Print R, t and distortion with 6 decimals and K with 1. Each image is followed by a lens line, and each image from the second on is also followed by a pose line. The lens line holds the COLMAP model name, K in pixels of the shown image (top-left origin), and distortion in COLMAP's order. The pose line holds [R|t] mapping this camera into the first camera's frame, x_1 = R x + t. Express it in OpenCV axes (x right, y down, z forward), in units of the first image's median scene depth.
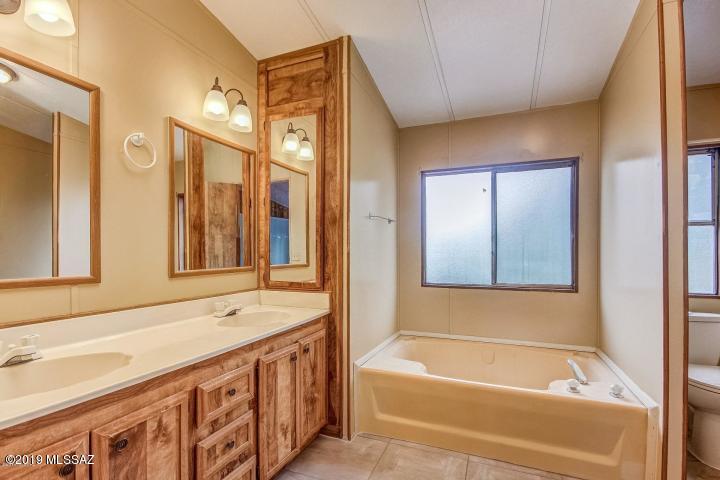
lens RADIAL K [[352.6, 0, 358.3], [0, 352.6, 249.4], [0, 0, 1]] dist [-0.001157, -0.000106]
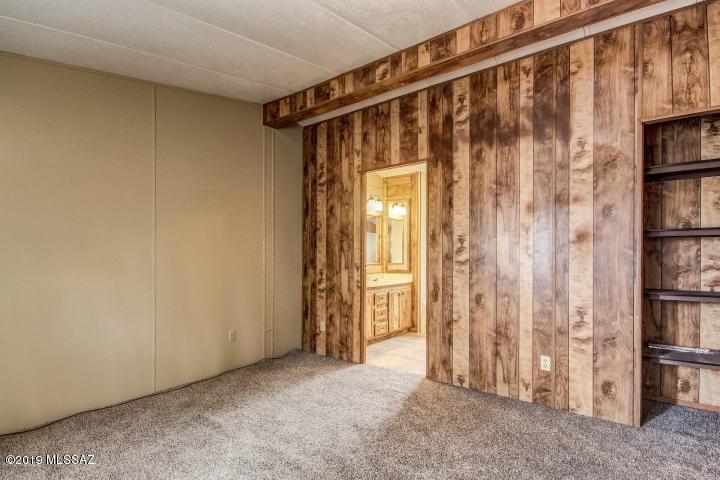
lens RADIAL K [[352.6, 0, 358.3], [0, 352.6, 249.4], [0, 0, 1]] dist [-0.001157, -0.000106]
pose [[0.968963, 0.002493, -0.247192, 0.167177], [-0.007100, 0.999817, -0.017744, -0.002601], [0.247103, 0.018949, 0.968804, -1.549118]]
